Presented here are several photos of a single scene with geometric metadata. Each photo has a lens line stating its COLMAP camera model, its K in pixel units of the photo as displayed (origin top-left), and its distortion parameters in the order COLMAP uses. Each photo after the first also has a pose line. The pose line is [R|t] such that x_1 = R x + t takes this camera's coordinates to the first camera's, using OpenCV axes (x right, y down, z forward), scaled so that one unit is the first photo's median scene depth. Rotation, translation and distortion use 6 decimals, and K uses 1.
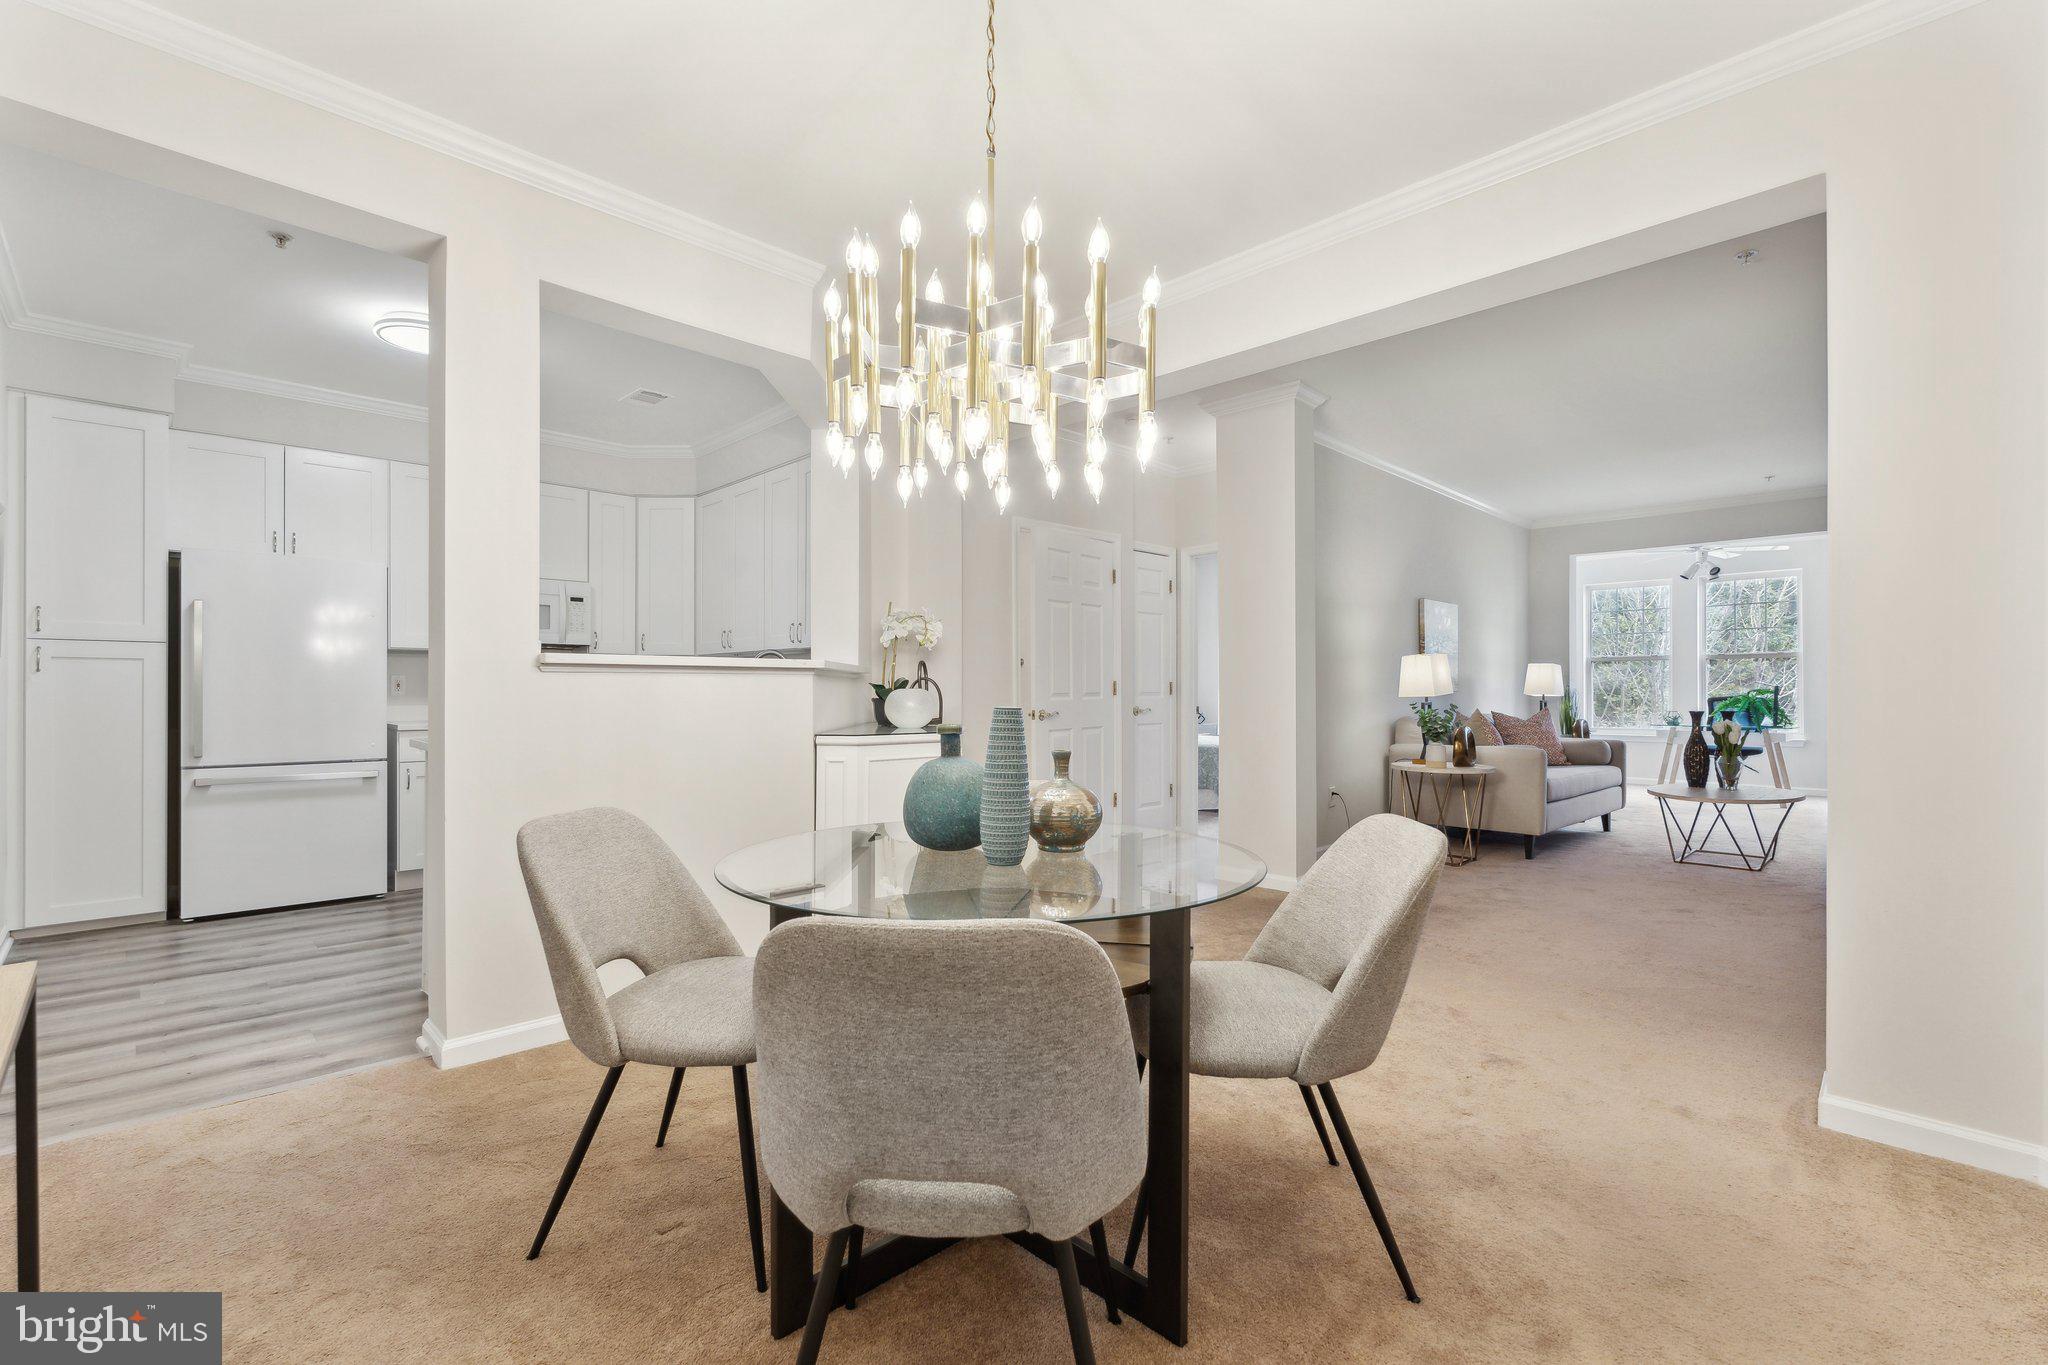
lens RADIAL K [[912.1, 0, 1026.9], [0, 912.1, 693.1], [0, 0, 1]] dist [-0.003310, -0.000662]
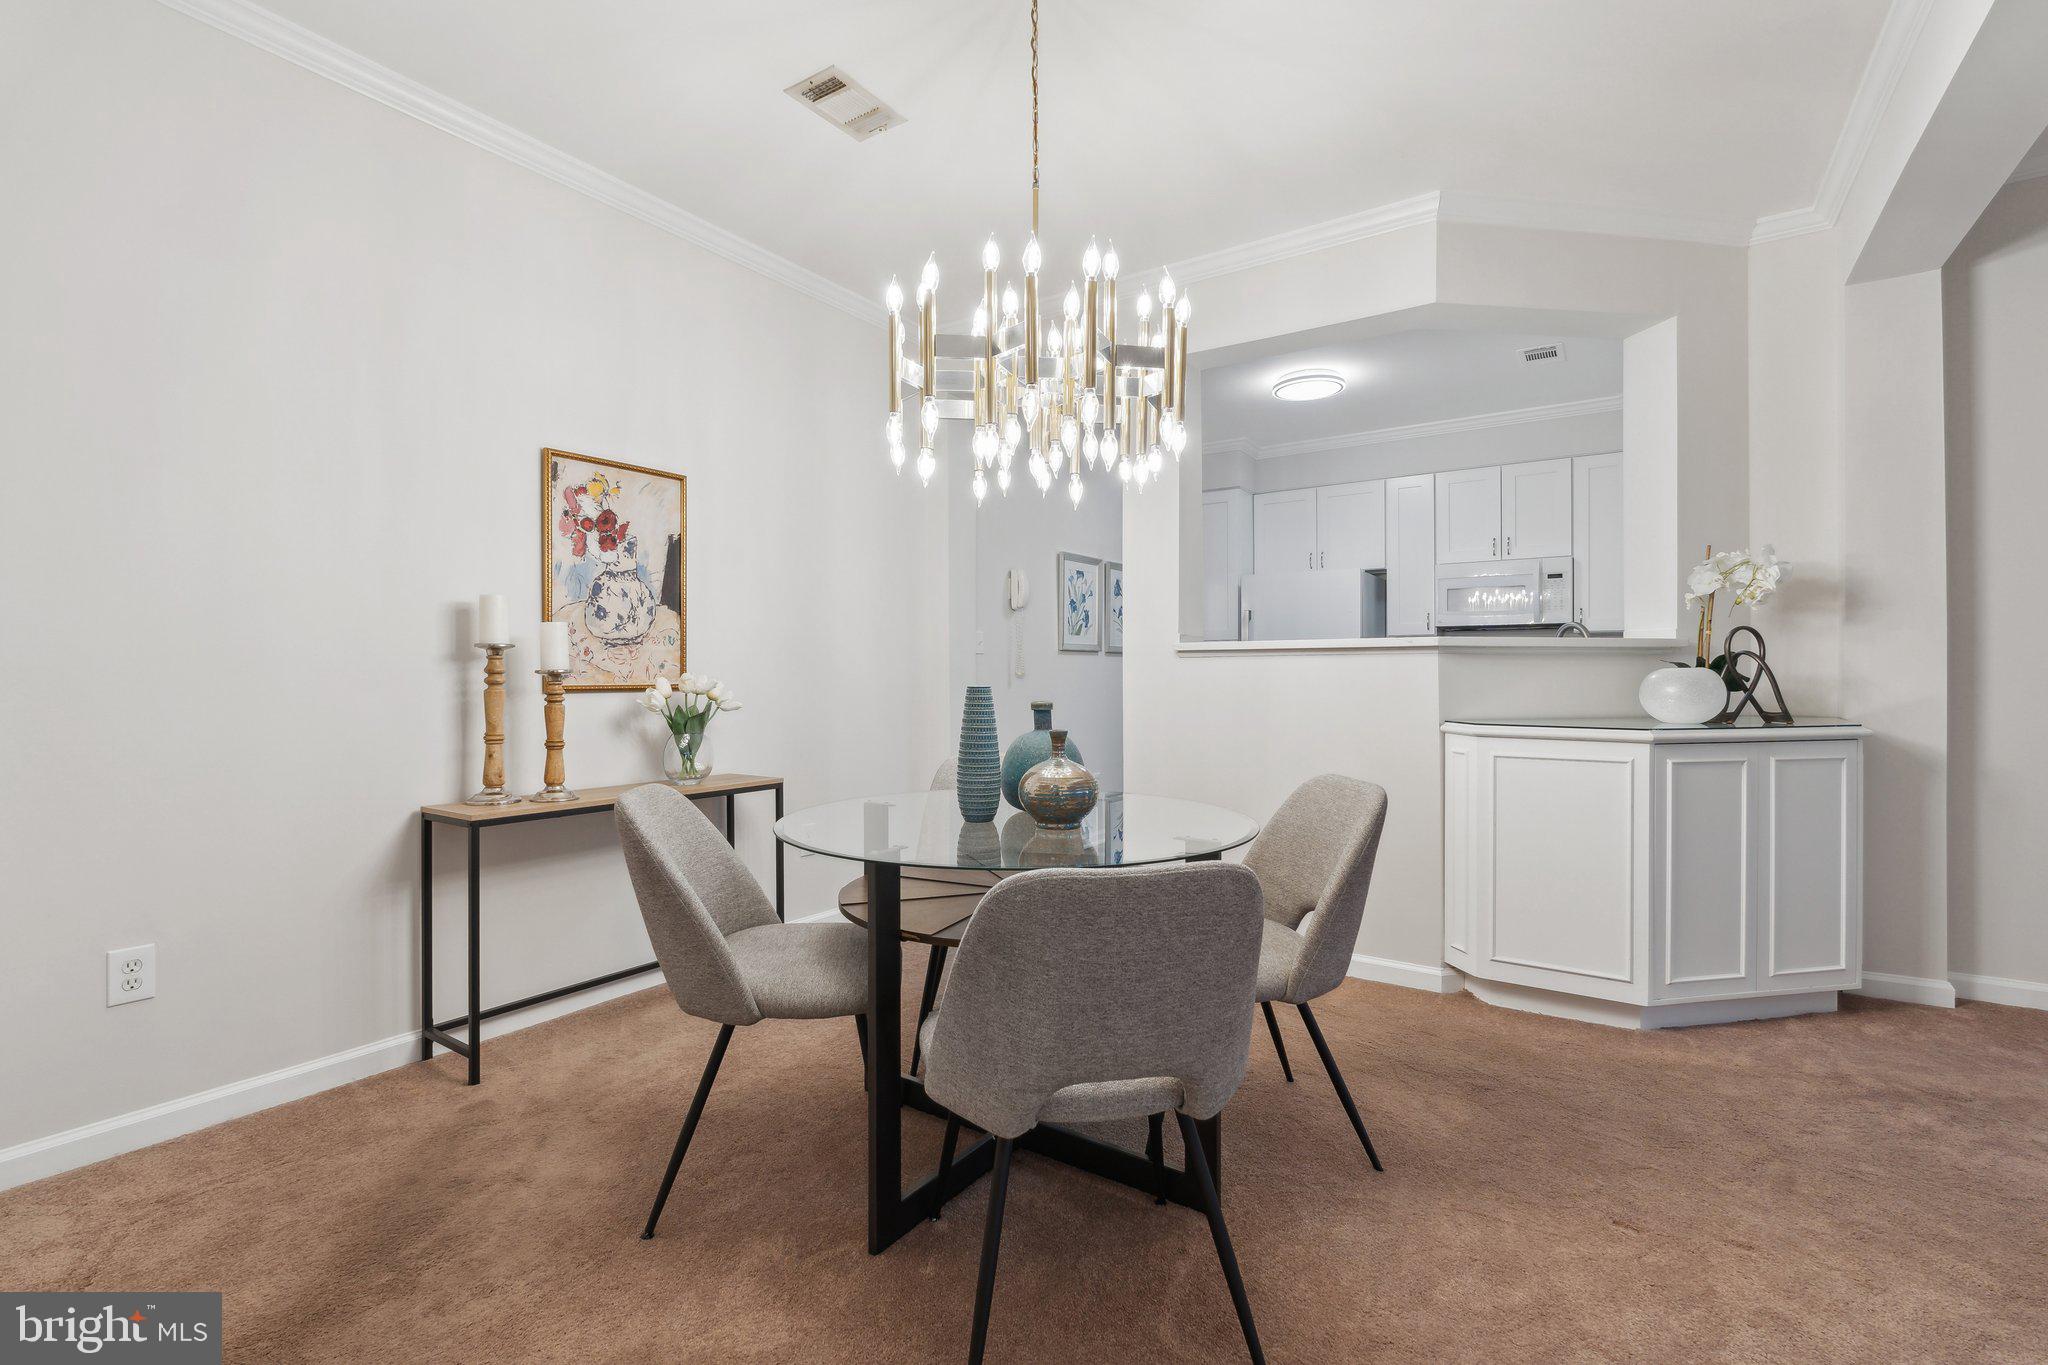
lens RADIAL K [[912.1, 0, 1004.4], [0, 912.1, 675.0], [0, 0, 1]] dist [-0.003310, -0.000662]
pose [[0.172103, 0.000545, -0.985079, 0.600429], [-0.000138, 1.000000, 0.000529, 0.000673], [0.985079, 0.000045, 0.172103, 0.448130]]
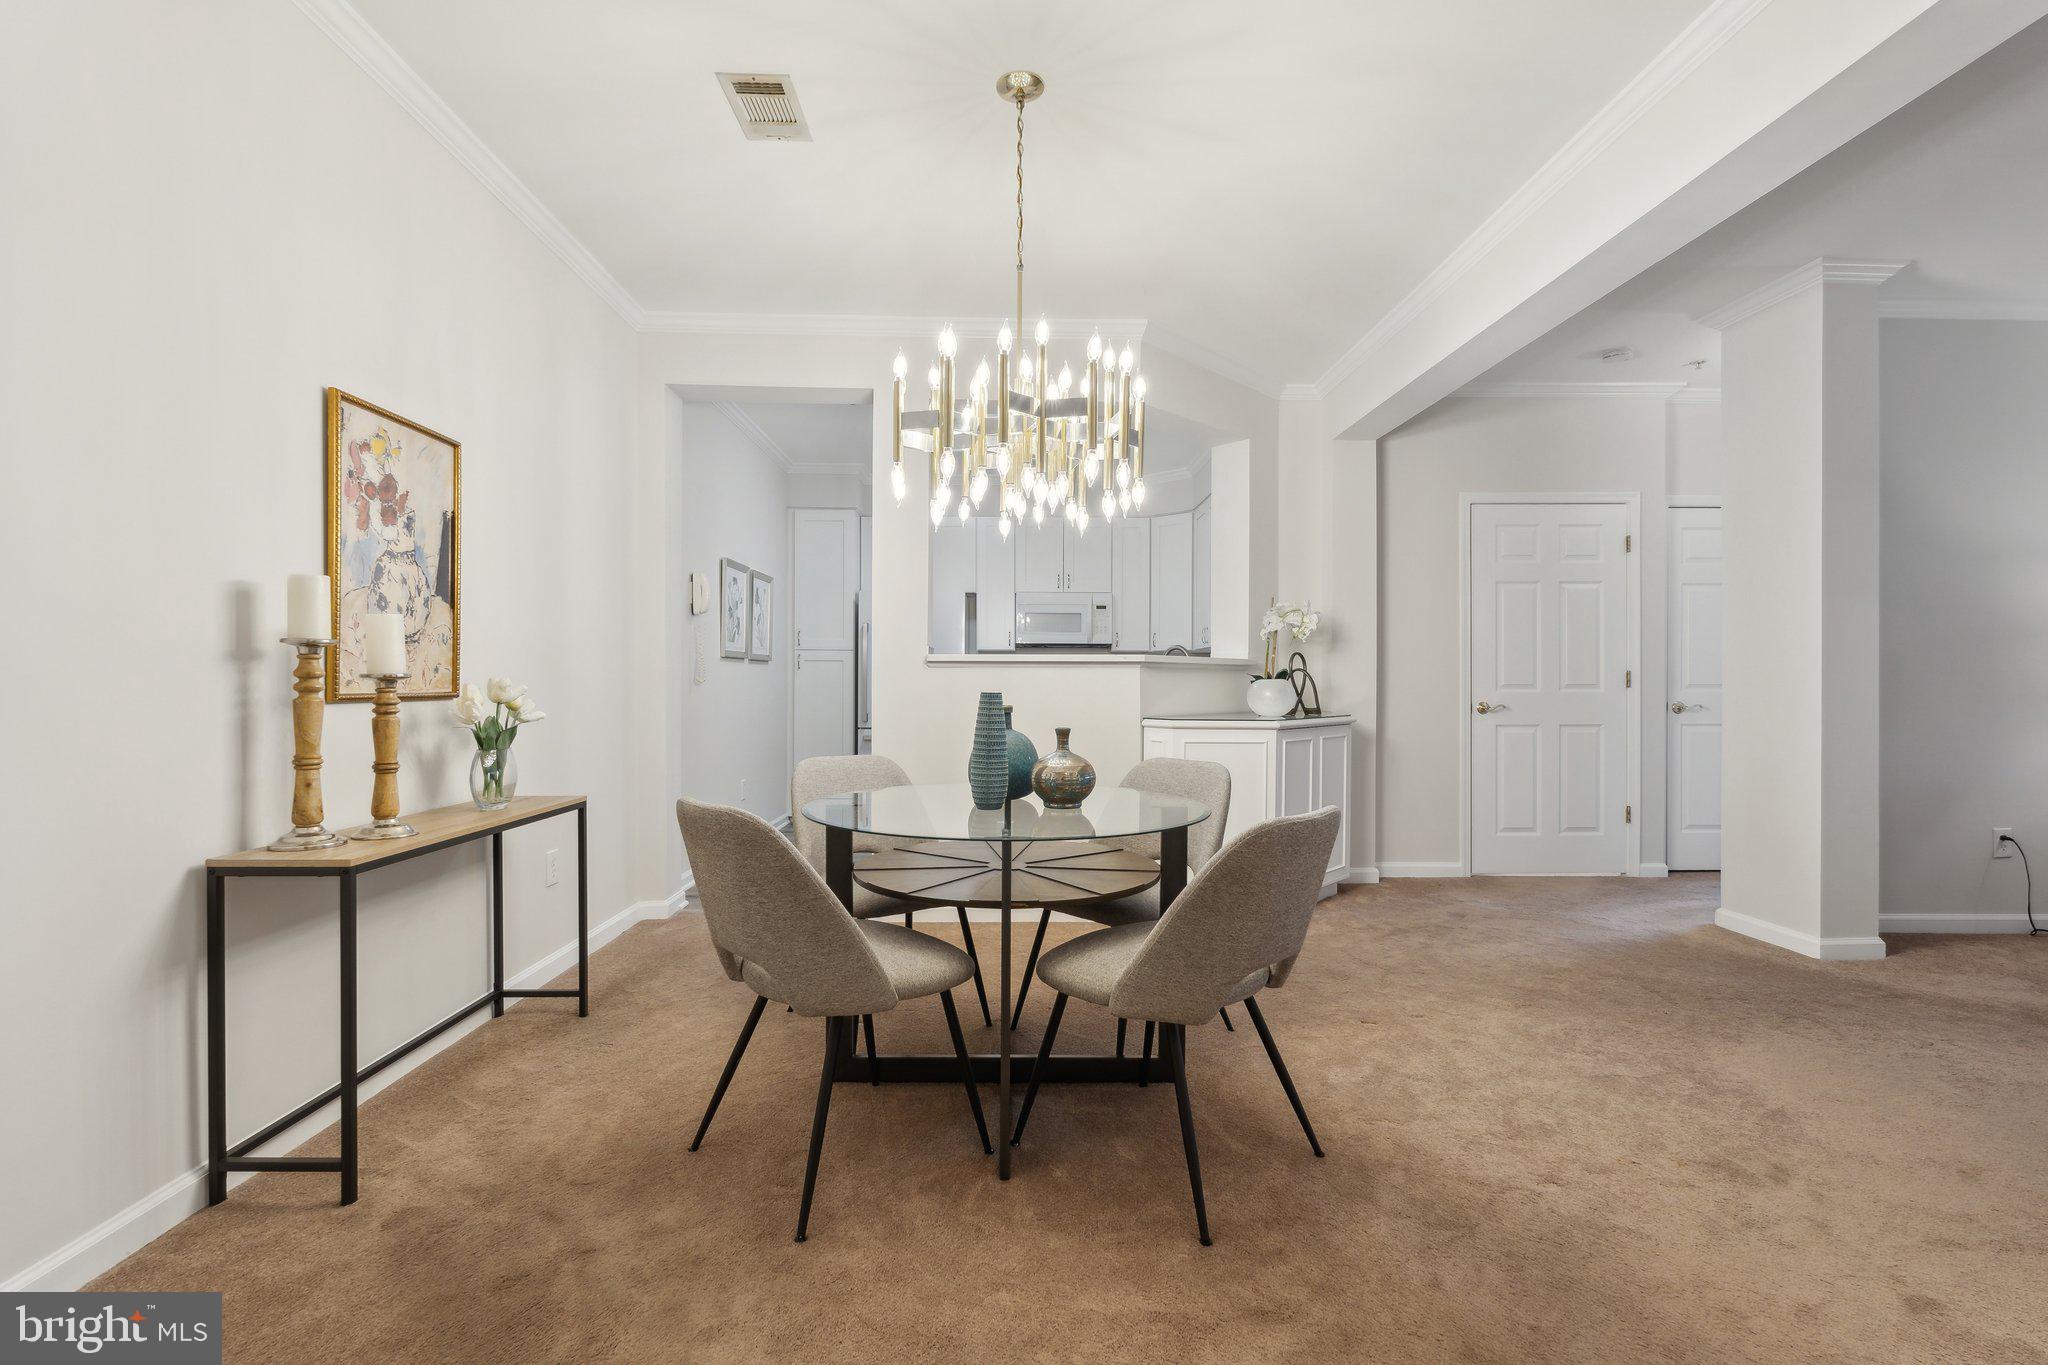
lens RADIAL K [[912.1, 0, 1008.1], [0, 912.1, 688.6], [0, 0, 1]] dist [-0.003310, -0.000662]
pose [[0.713185, 0.006989, -0.700941, 0.499578], [-0.004270, 0.999975, 0.005626, 0.001569], [0.700963, -0.001019, 0.713197, 0.032664]]
